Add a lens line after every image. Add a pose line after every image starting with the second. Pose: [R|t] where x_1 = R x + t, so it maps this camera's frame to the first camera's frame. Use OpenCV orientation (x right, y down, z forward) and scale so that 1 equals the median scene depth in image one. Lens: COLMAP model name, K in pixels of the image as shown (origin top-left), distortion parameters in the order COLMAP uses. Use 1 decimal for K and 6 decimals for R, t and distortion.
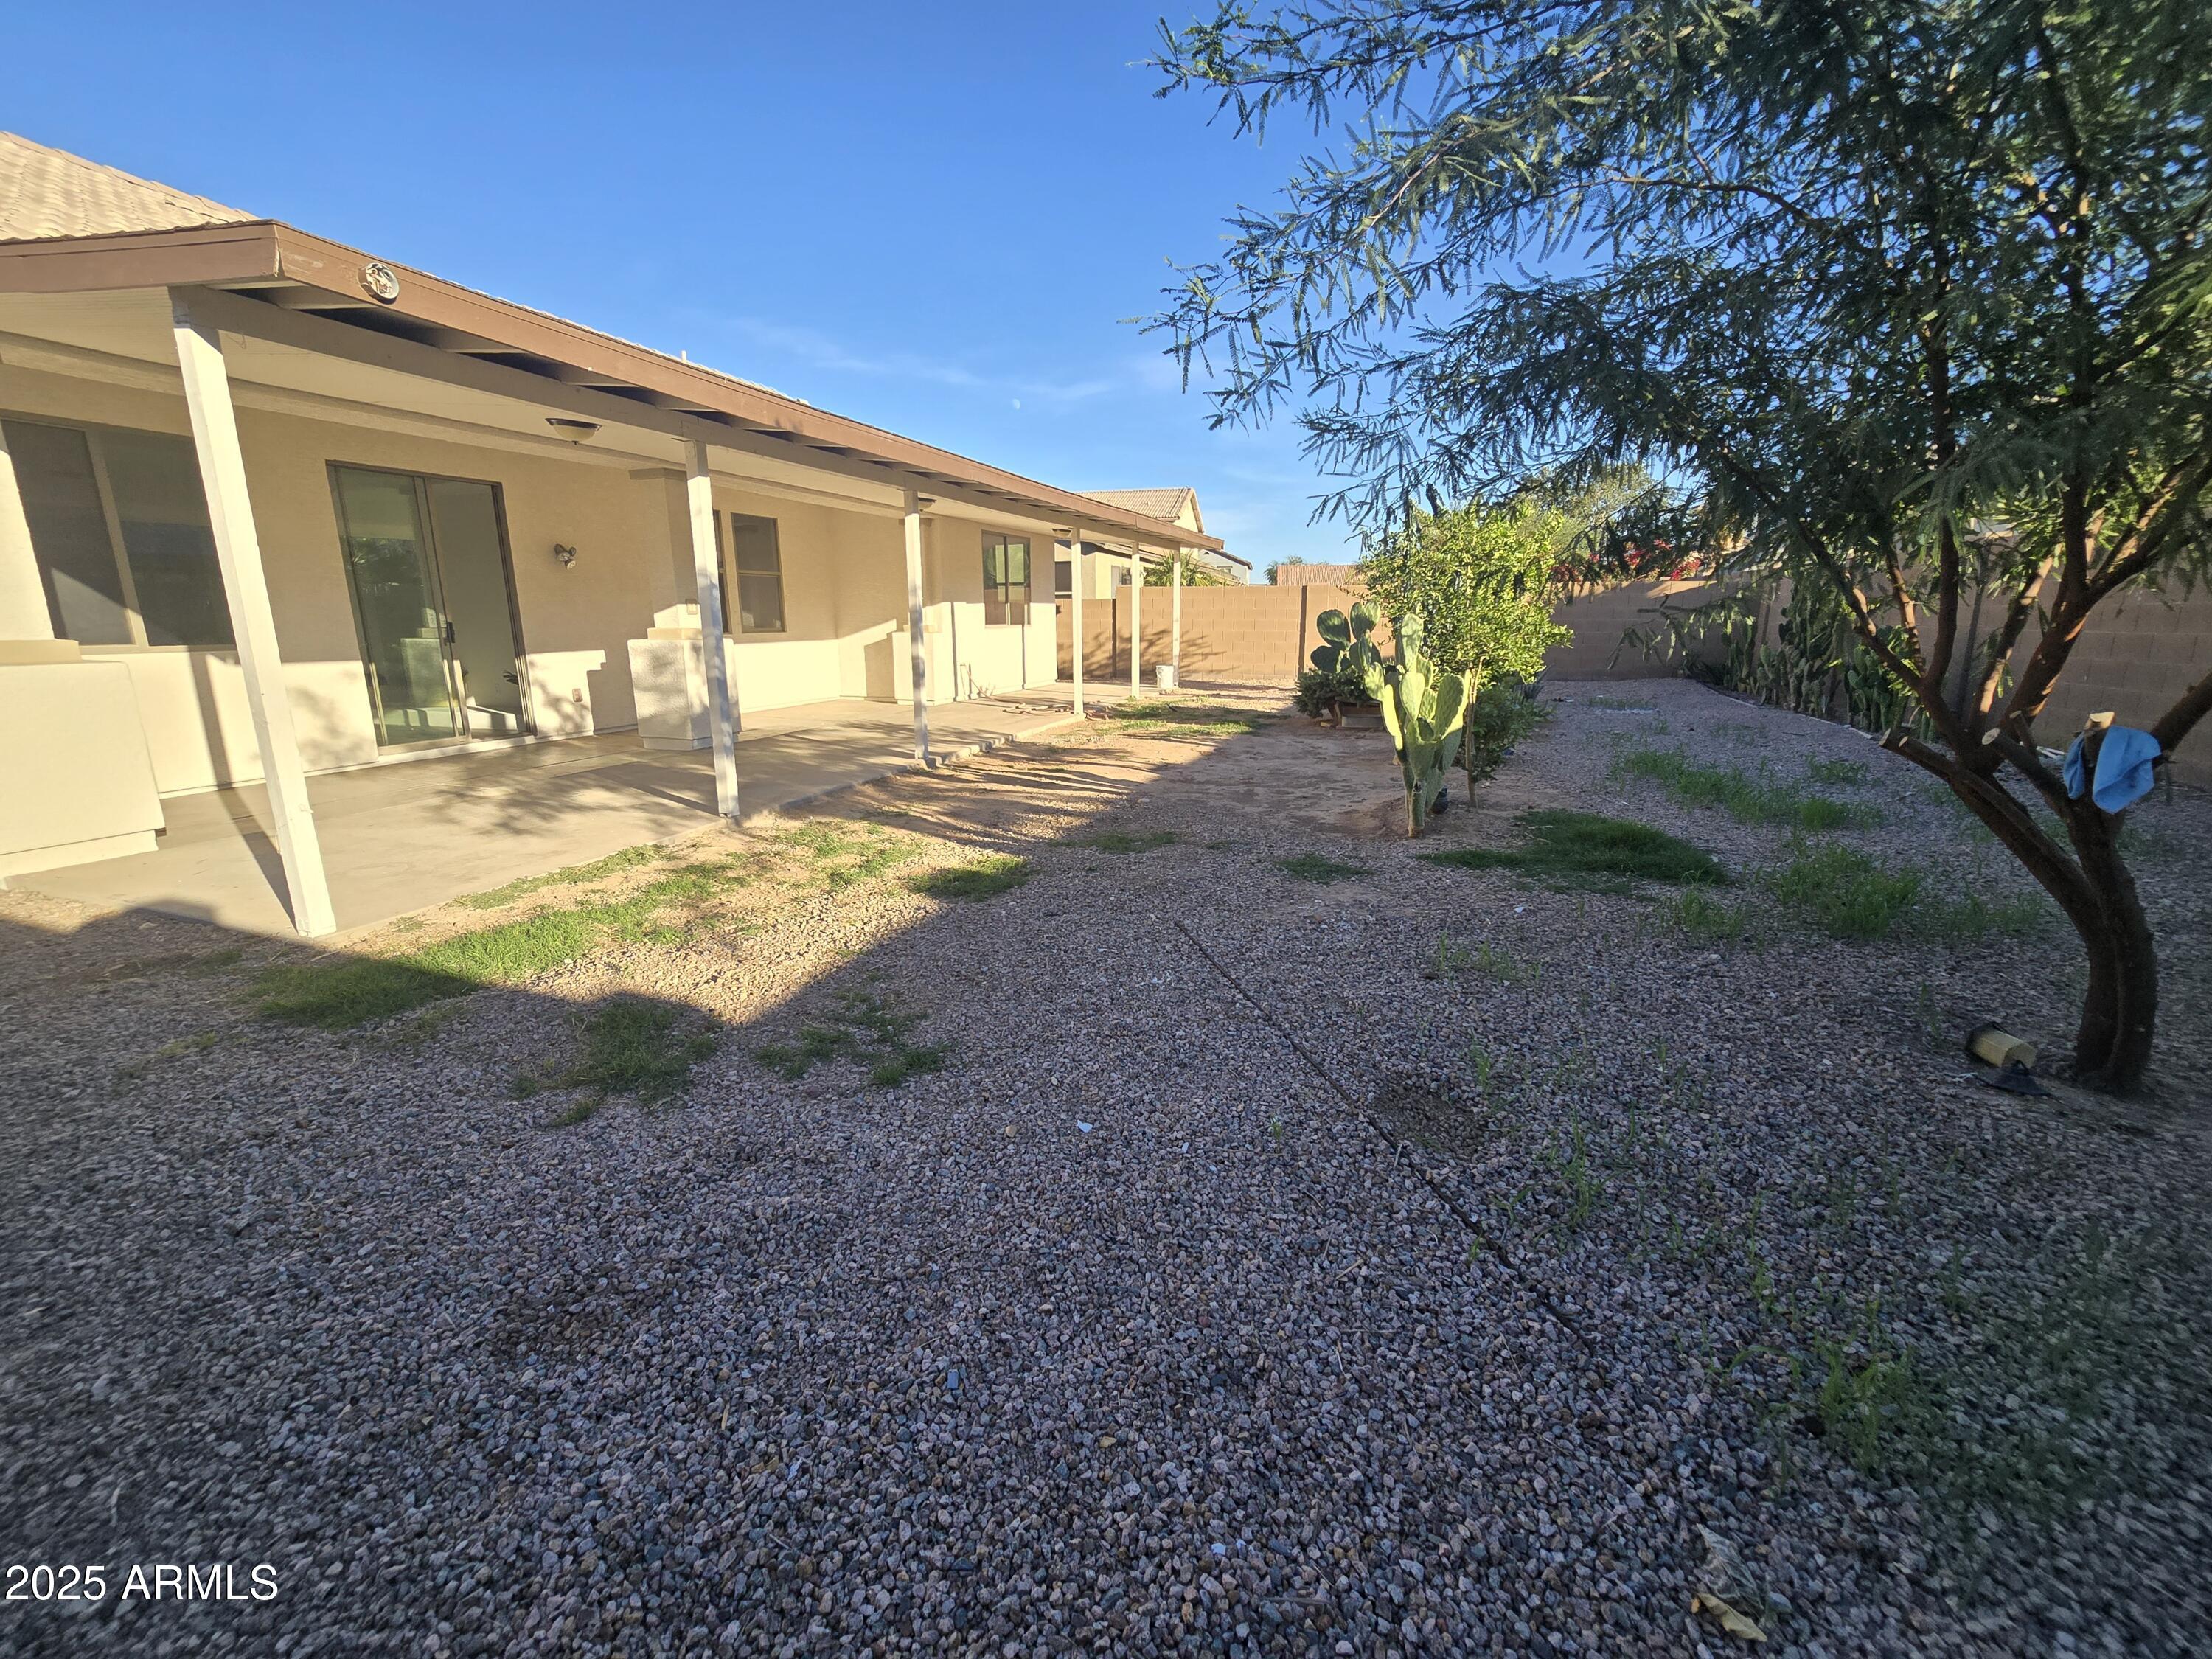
lens RADIAL K [[922.9, 0, 1094.9], [0, 922.9, 828.7], [0, 0, 1]] dist [0.000438, -0.000217]
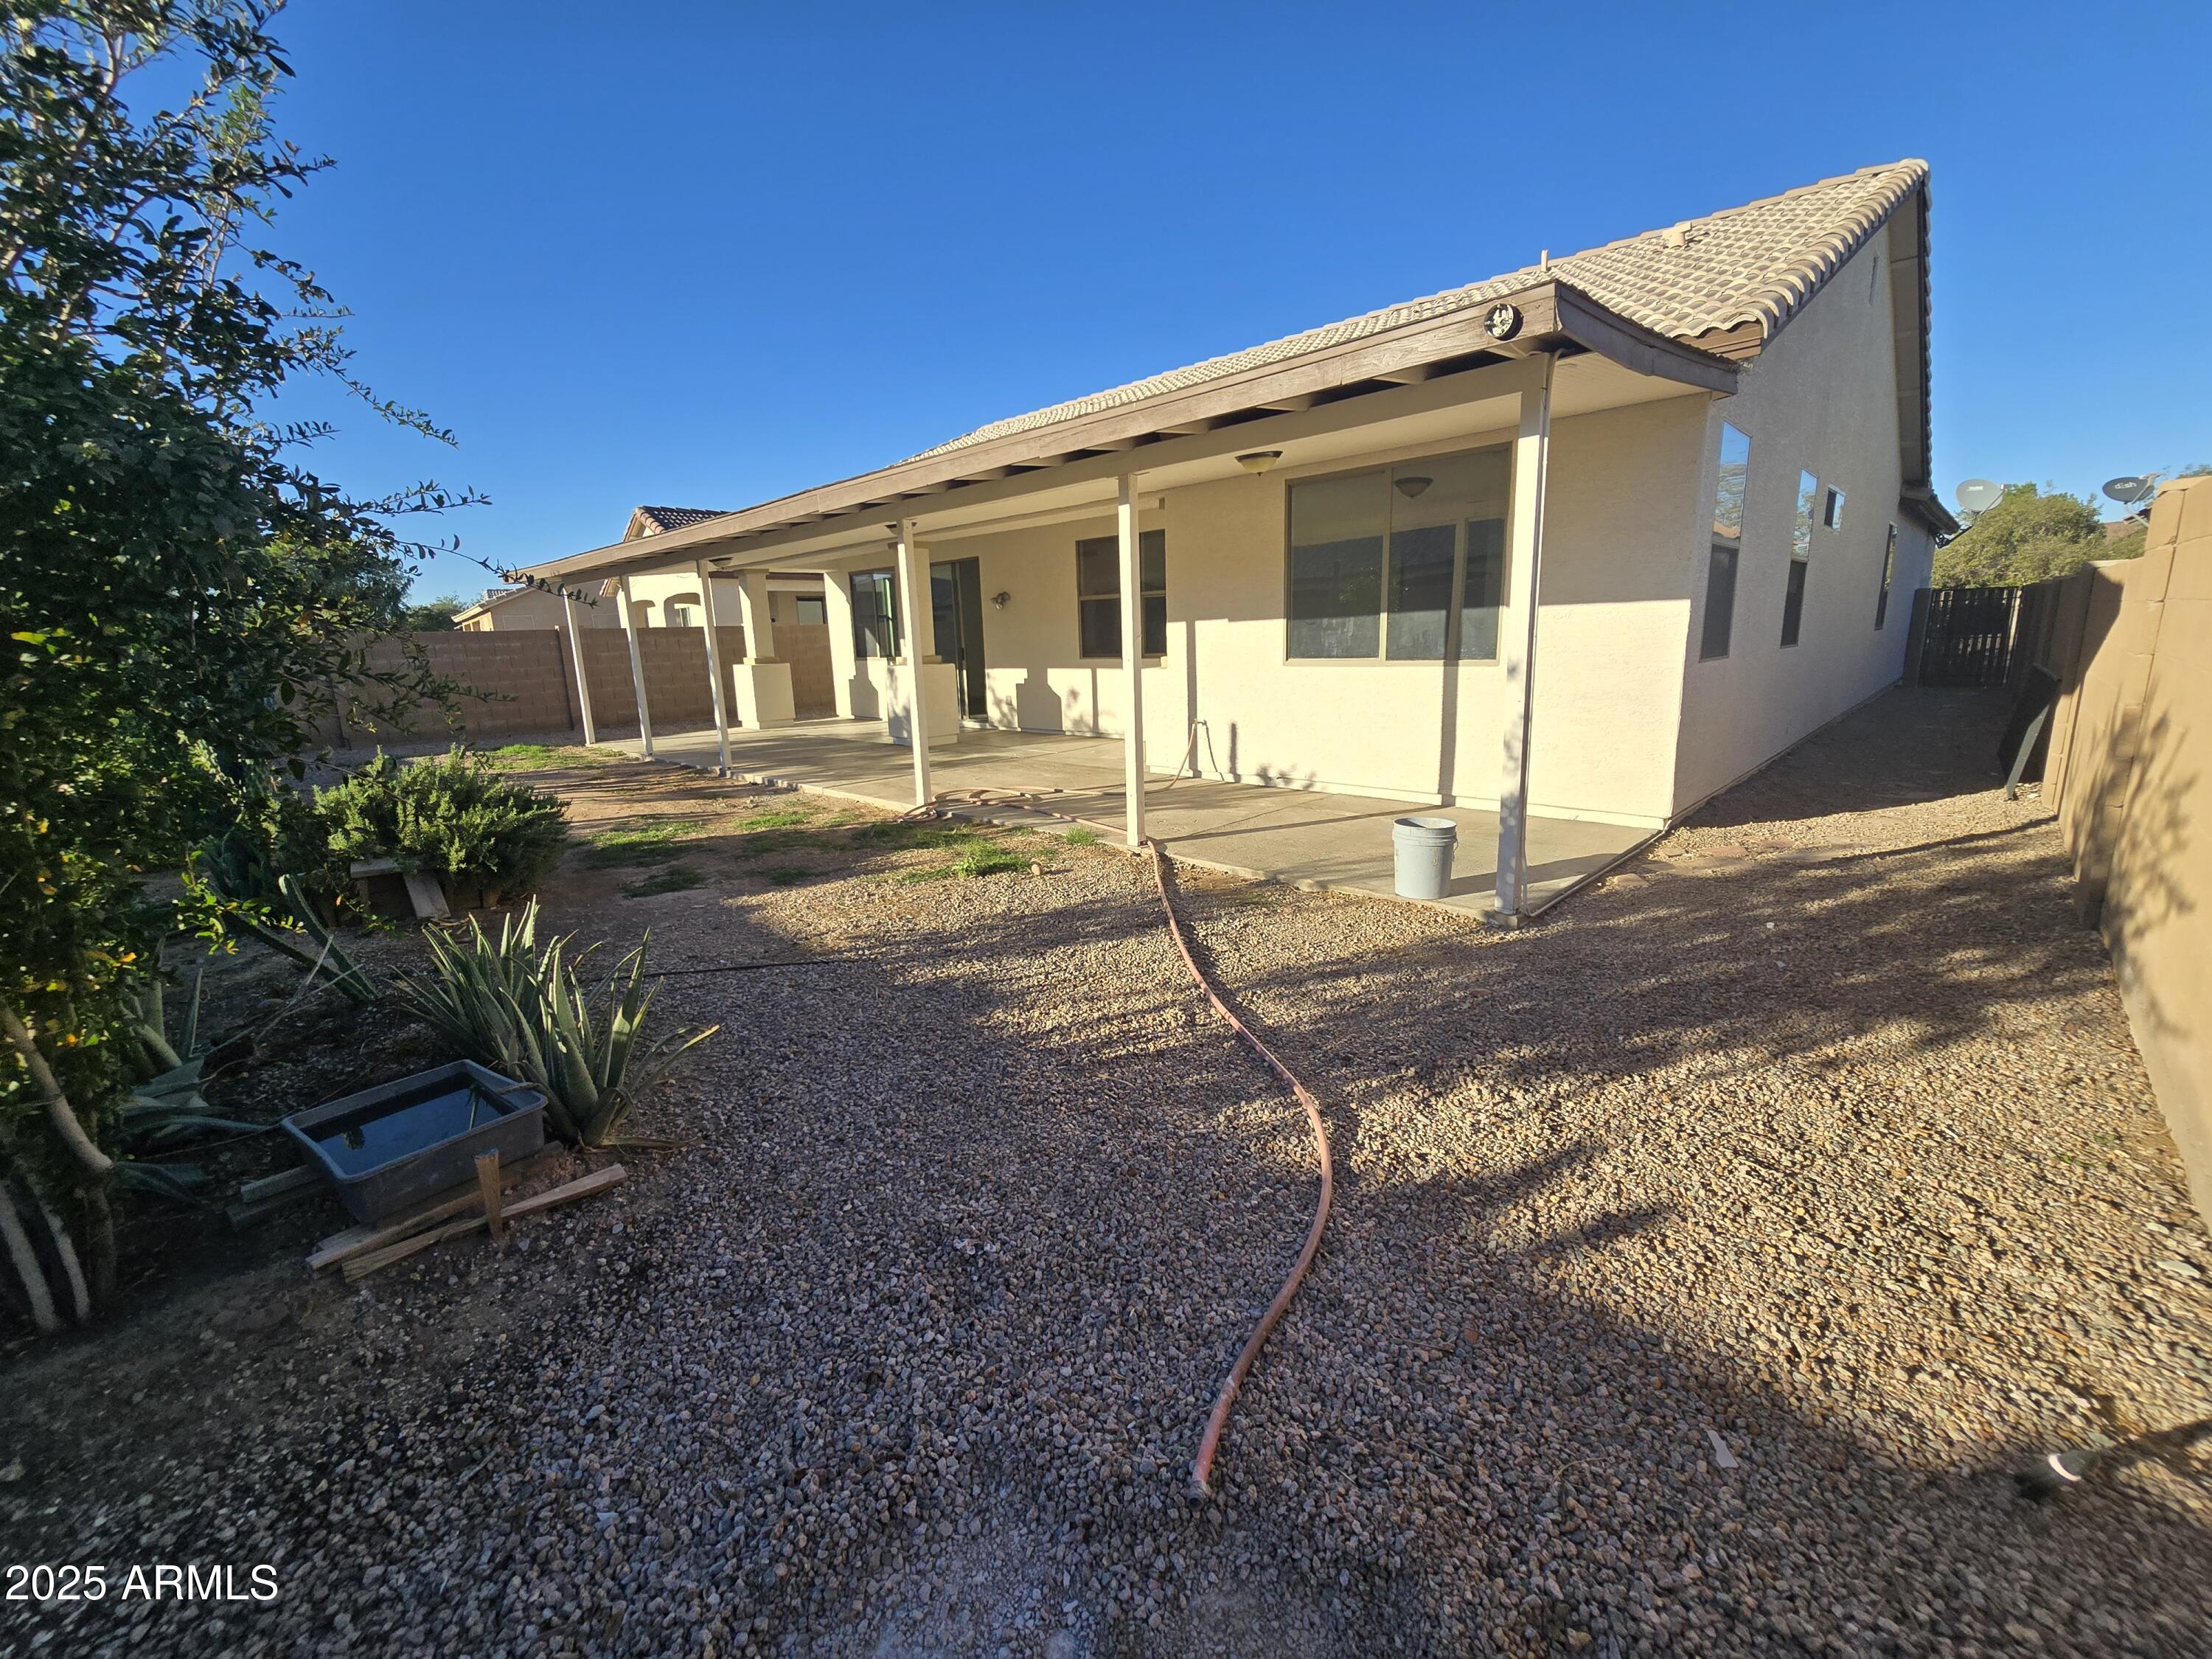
lens RADIAL K [[922.9, 0, 1094.9], [0, 922.9, 828.7], [0, 0, 1]] dist [0.000438, -0.000217]
pose [[-0.468244, 0.192510, -0.862373, 0.606687], [-0.177709, 0.935518, 0.305329, -0.404695], [0.865544, 0.296220, -0.403840, 1.705594]]
